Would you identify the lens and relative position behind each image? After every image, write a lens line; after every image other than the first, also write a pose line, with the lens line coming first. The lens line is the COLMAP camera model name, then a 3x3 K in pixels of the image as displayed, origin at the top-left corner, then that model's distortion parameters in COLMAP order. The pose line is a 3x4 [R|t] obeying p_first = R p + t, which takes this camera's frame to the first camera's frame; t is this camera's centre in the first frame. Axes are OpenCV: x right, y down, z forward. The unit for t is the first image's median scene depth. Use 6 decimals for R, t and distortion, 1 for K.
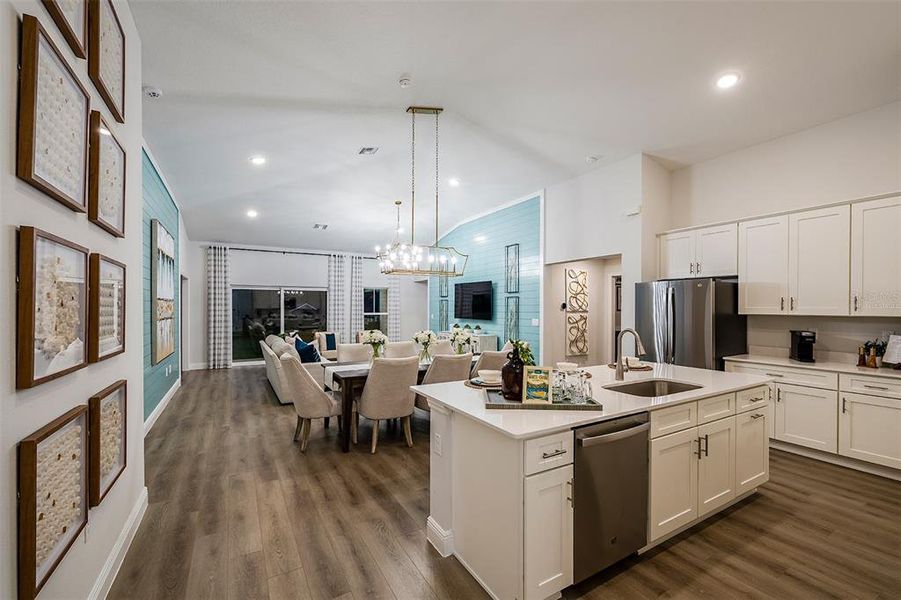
lens RADIAL K [[374.3, 0, 449.4], [0, 374.3, 307.8], [0, 0, 1]] dist [0.002352, -0.000896]
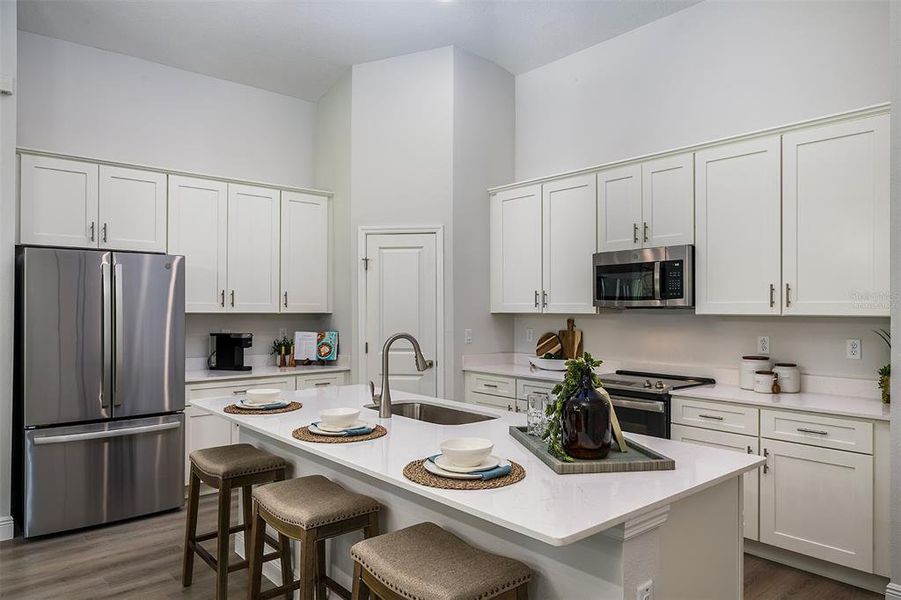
lens RADIAL K [[586.5, 0, 452.8], [0, 586.5, 311.6], [0, 0, 1]] dist [-0.010025, 0.004782]
pose [[-0.187524, -0.005755, 0.982243, -0.337497], [-0.002780, 0.999982, 0.005328, 0.007963], [-0.982256, -0.001732, -0.187537, 0.700780]]
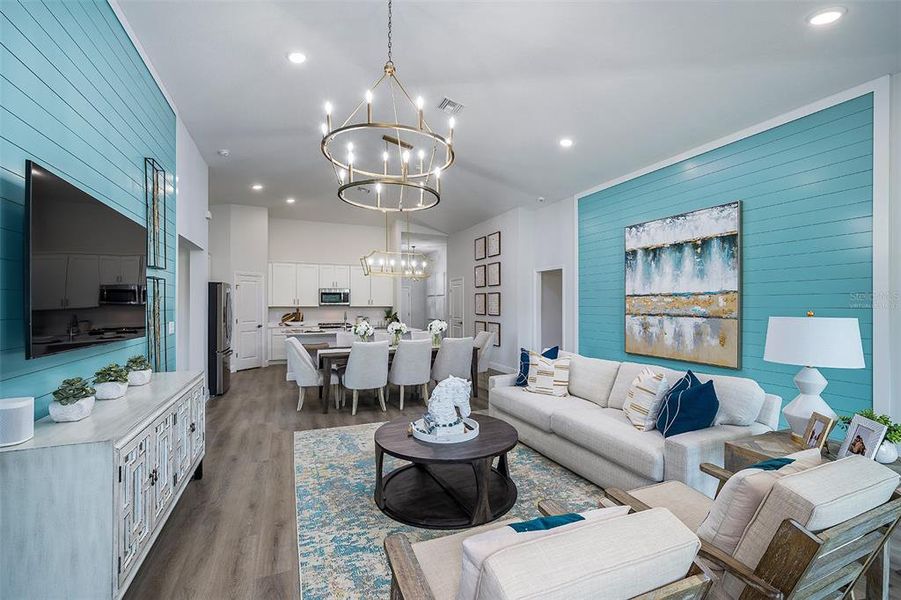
lens RADIAL K [[374.3, 0, 449.1], [0, 374.3, 304.7], [0, 0, 1]] dist [0.002352, -0.000896]
pose [[-0.992347, -0.002847, 0.123445, -0.409711], [-0.003135, 0.999993, -0.002141, 0.008006], [-0.123438, -0.002512, -0.992349, 2.344955]]
